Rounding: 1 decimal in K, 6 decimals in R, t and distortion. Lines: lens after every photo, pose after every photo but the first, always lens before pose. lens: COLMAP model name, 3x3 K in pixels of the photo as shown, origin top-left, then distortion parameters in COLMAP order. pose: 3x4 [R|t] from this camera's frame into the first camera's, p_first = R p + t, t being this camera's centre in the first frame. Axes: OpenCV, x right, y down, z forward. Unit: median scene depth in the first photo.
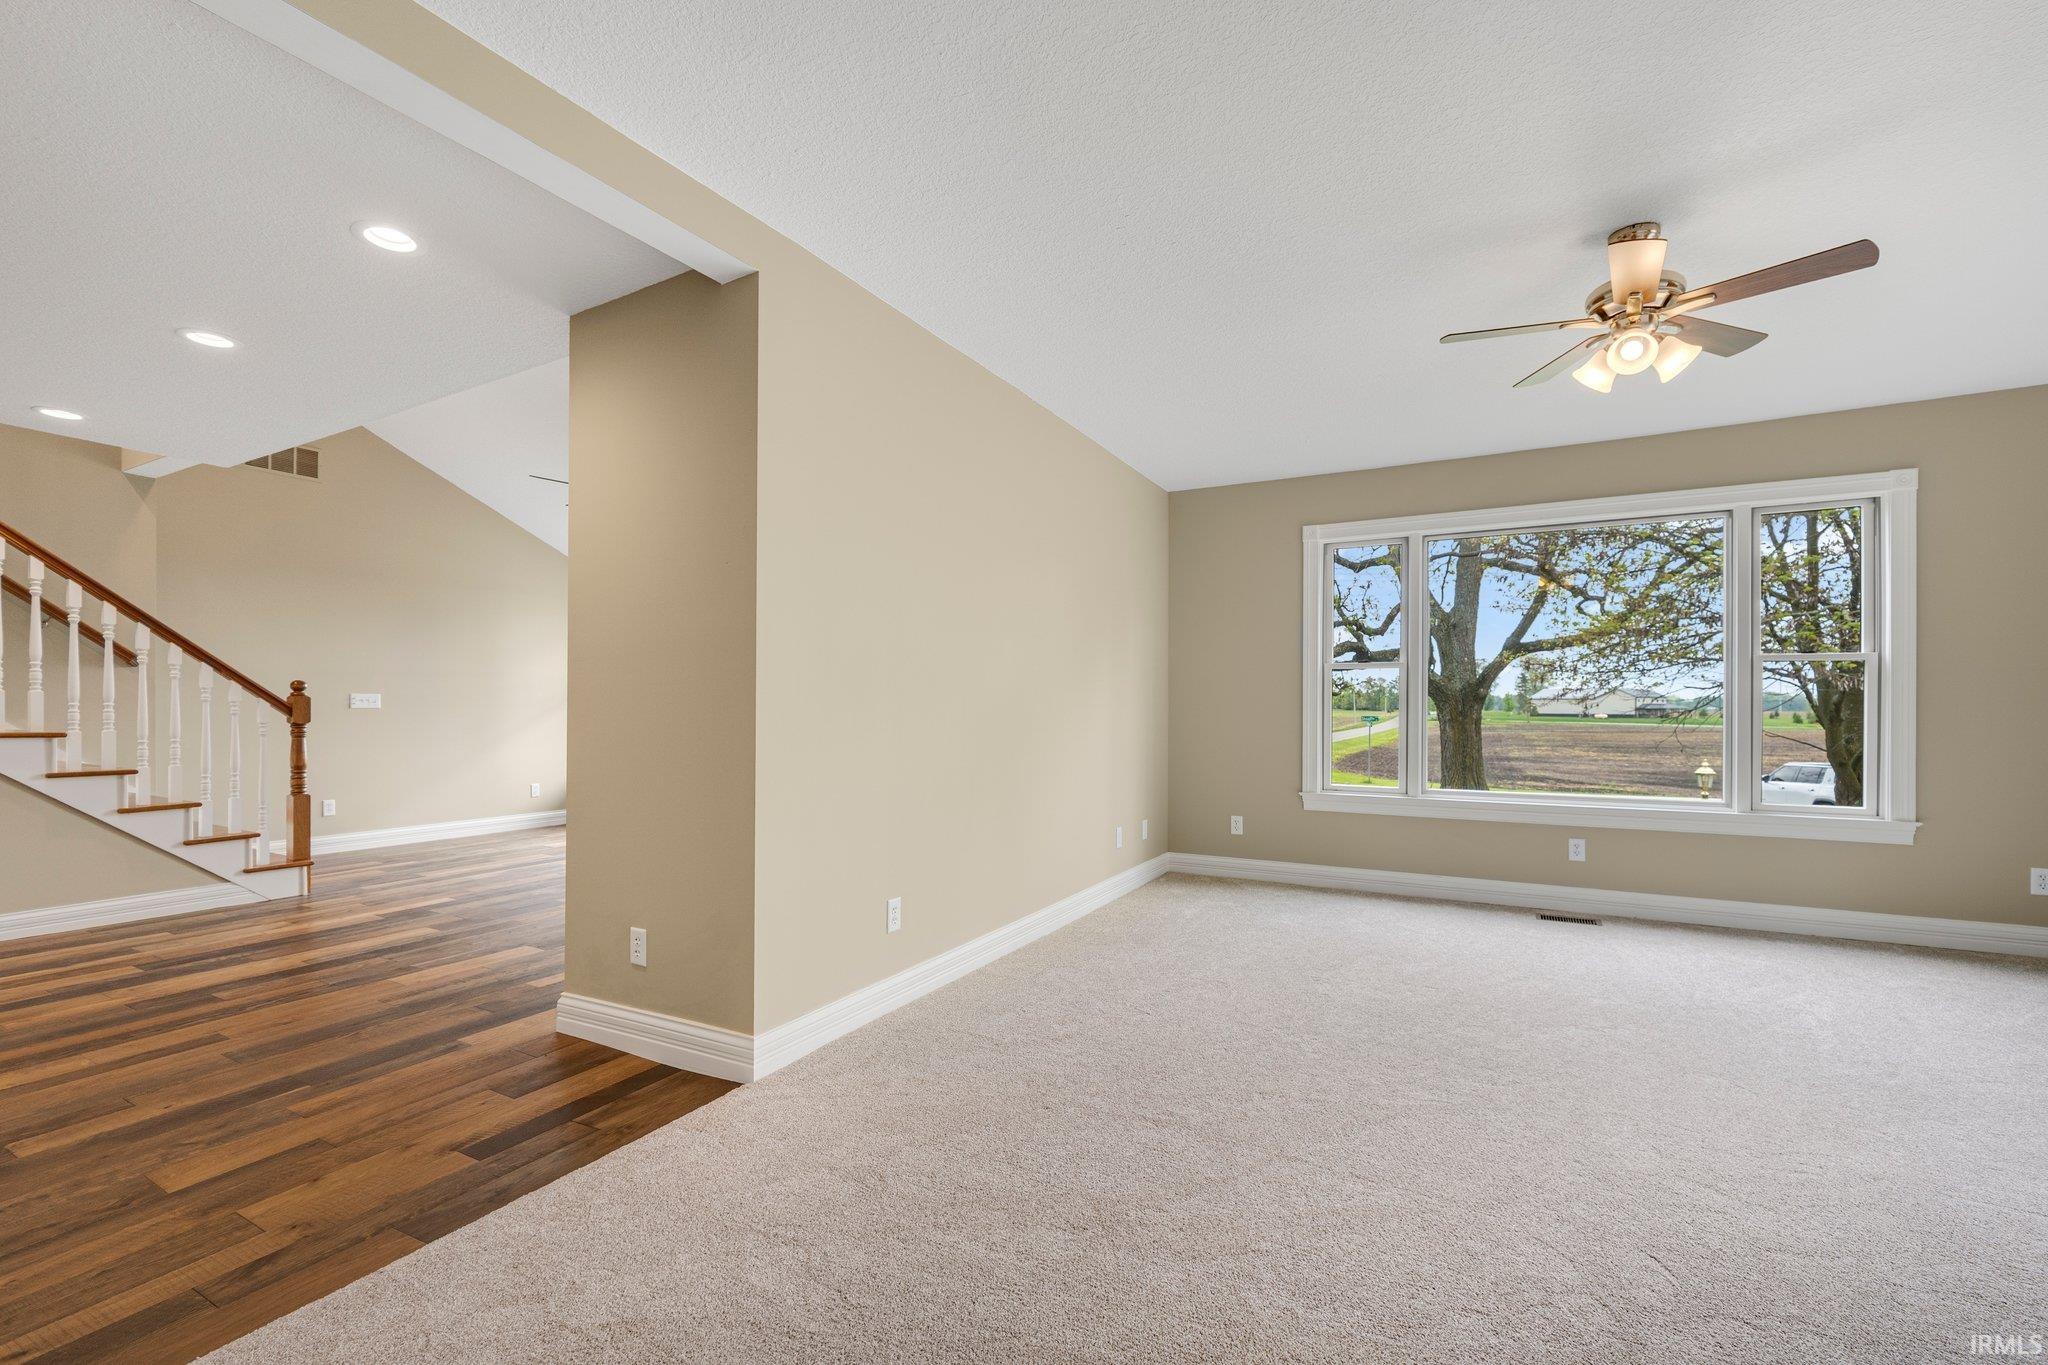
lens RADIAL K [[869.9, 0, 1031.0], [0, 869.9, 692.5], [0, 0, 1]] dist [-0.002002, 0.000284]
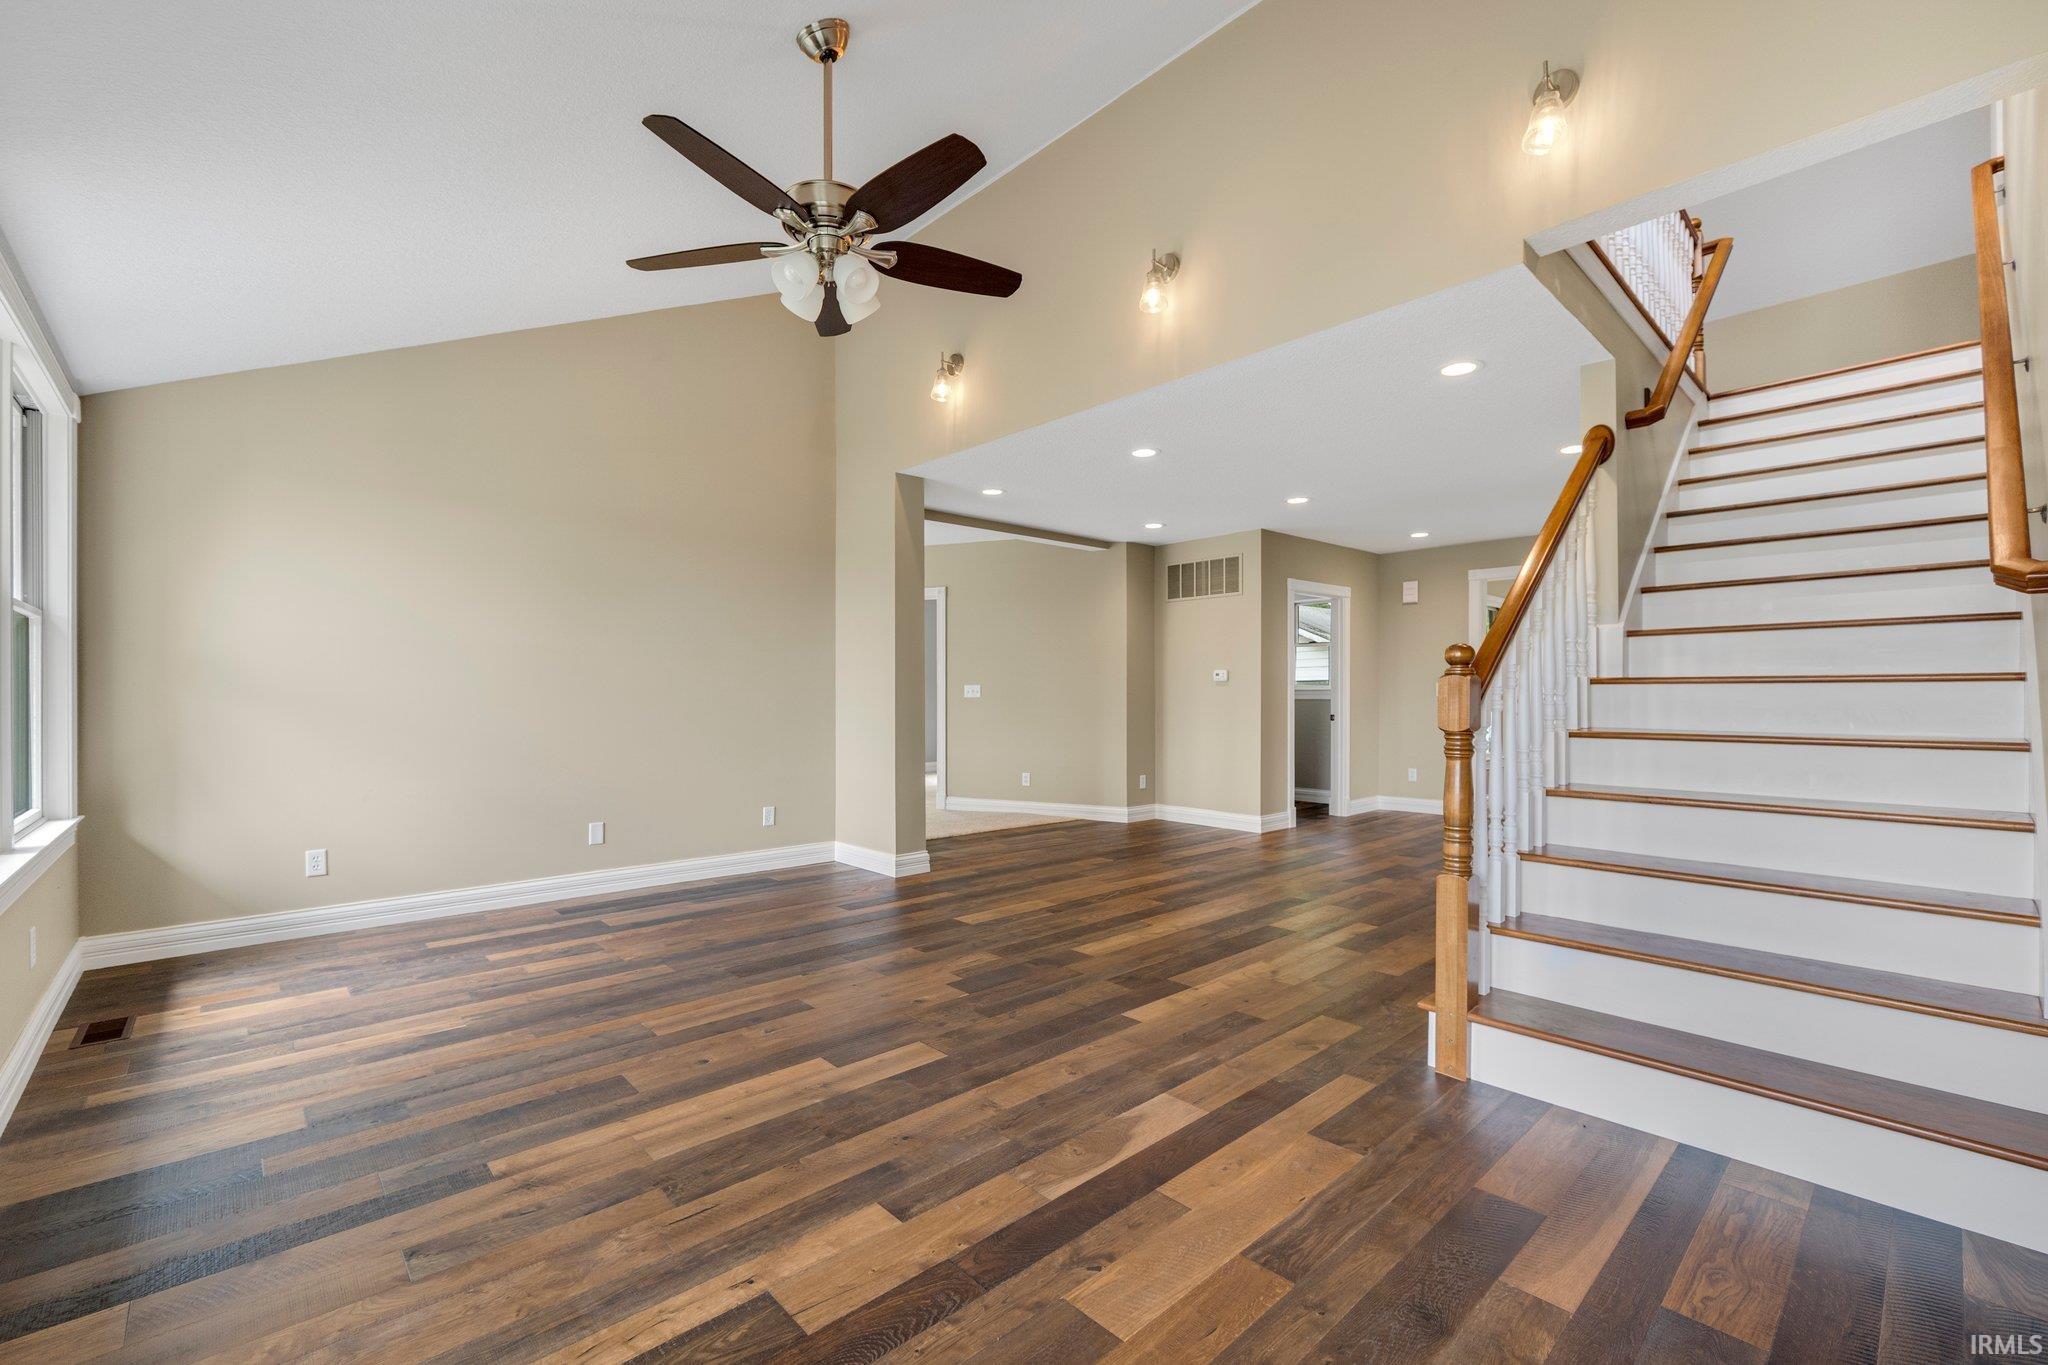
lens RADIAL K [[869.9, 0, 1031.0], [0, 869.9, 692.5], [0, 0, 1]] dist [-0.002002, 0.000284]
pose [[-0.951223, 0.000046, 0.308505, -0.767593], [-0.006489, 0.999776, -0.020159, 0.029012], [-0.308436, -0.021178, -0.951009, 1.564256]]
